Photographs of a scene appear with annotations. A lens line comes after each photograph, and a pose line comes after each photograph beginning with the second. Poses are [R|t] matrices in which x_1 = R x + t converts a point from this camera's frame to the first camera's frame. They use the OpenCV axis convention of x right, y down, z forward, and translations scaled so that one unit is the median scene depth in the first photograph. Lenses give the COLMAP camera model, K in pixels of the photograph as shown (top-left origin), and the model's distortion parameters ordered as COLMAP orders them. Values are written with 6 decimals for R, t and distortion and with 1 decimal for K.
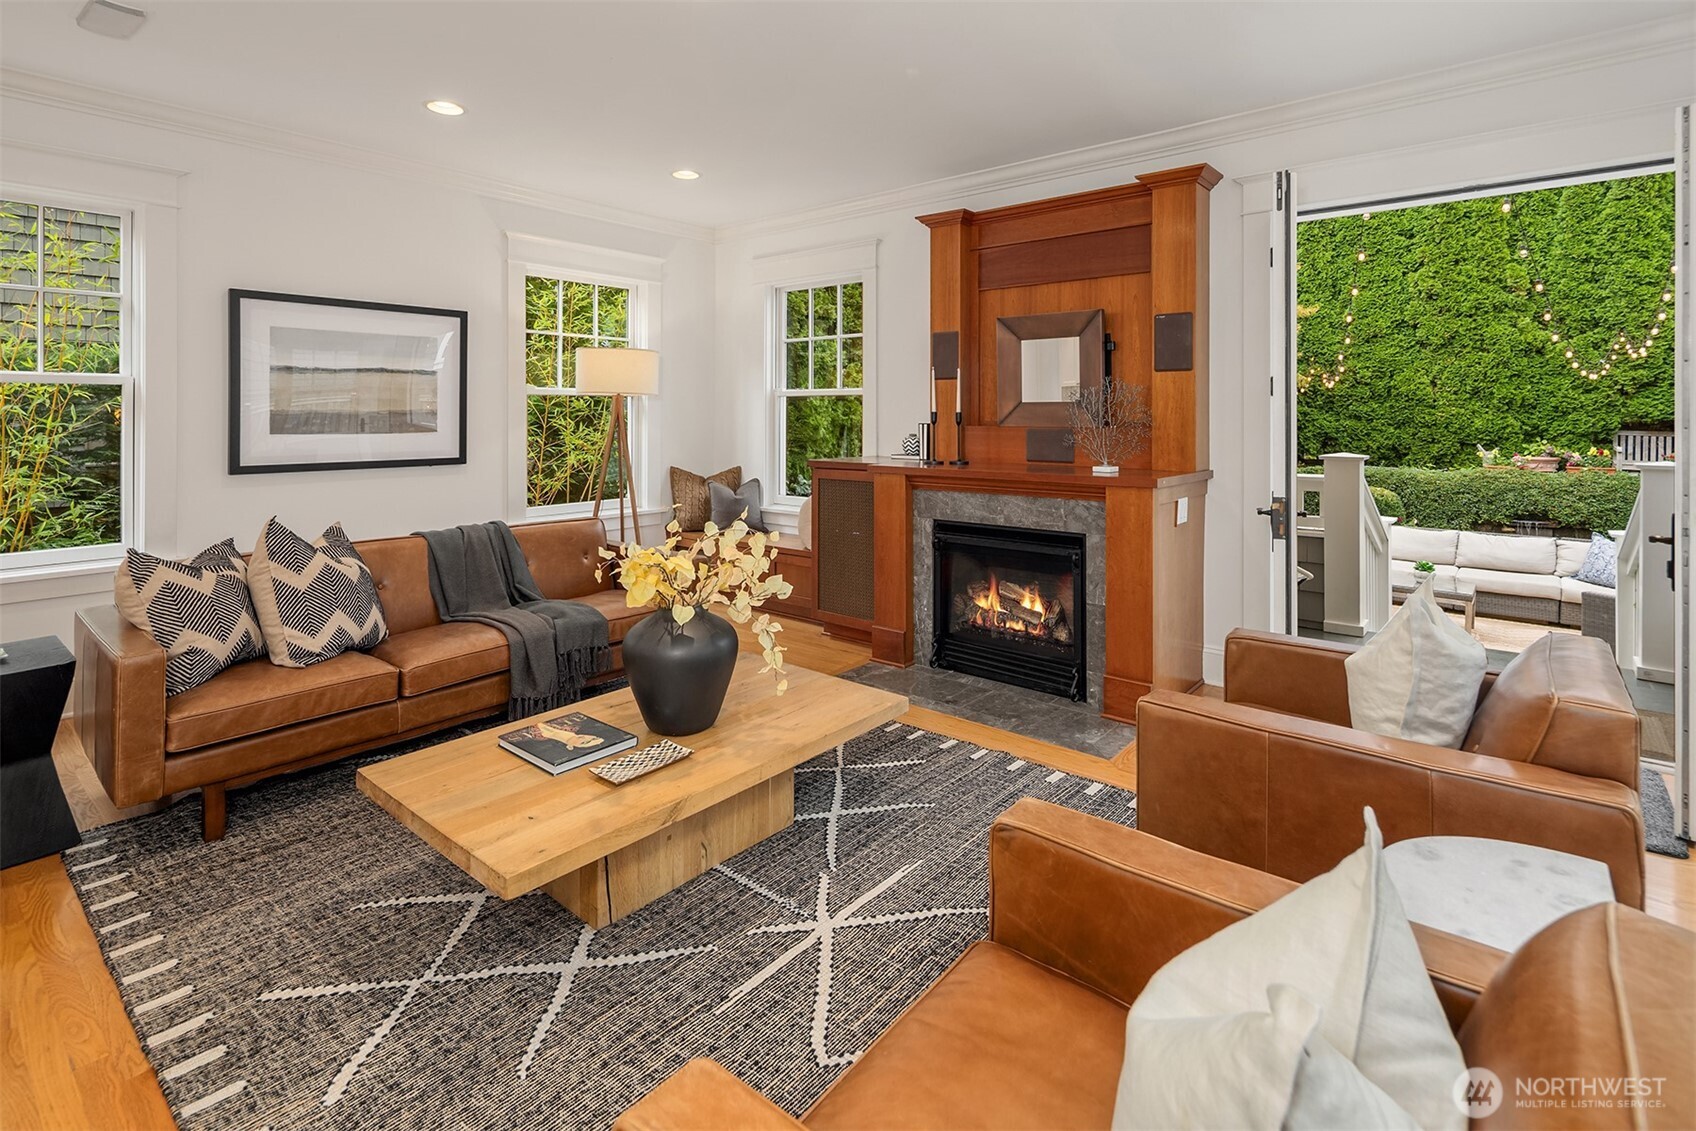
lens RADIAL K [[810.7, 0, 848.2], [0, 810.7, 419.1], [0, 0, 1]] dist [-0.001798, -0.001165]
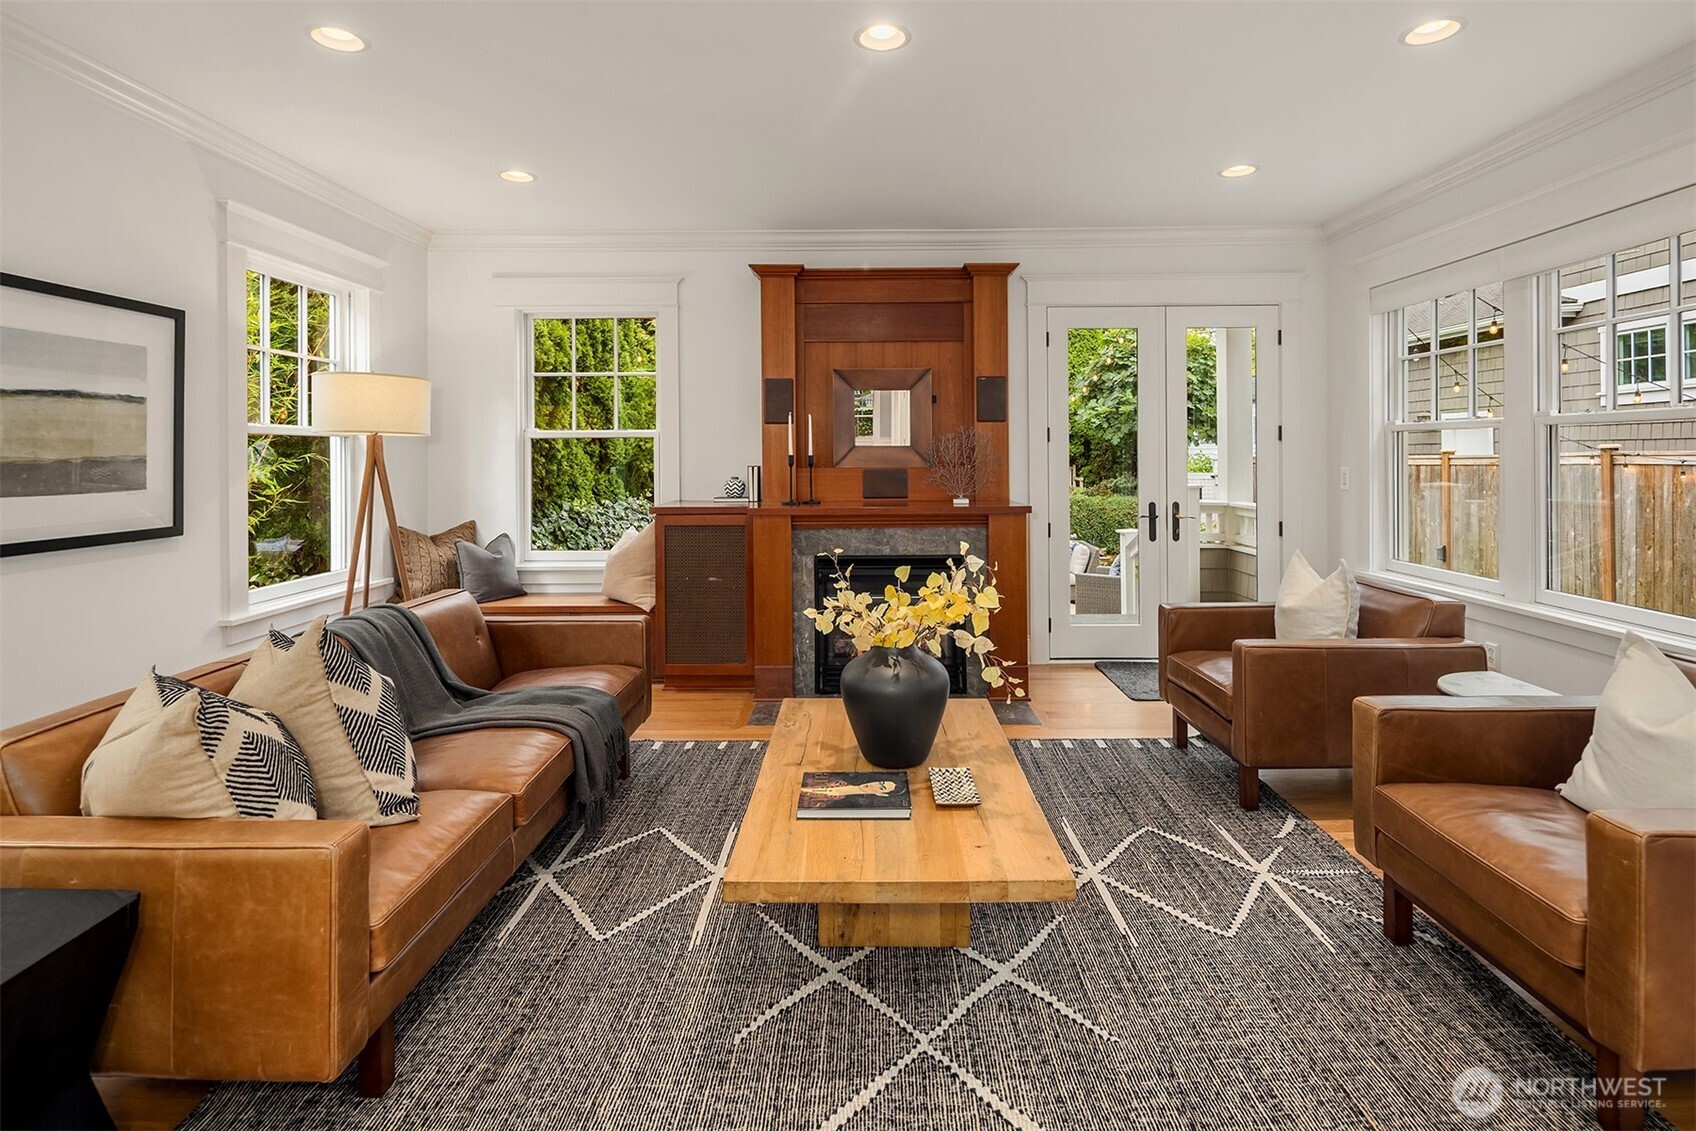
lens RADIAL K [[831.0, 0, 848.3], [0, 831.0, 459.0], [0, 0, 1]] dist [-0.000546, 0.000303]
pose [[0.775403, -0.008632, 0.631407, -0.578928], [0.009465, 0.999953, 0.002046, -0.005858], [-0.631395, 0.004390, 0.775449, 0.131777]]
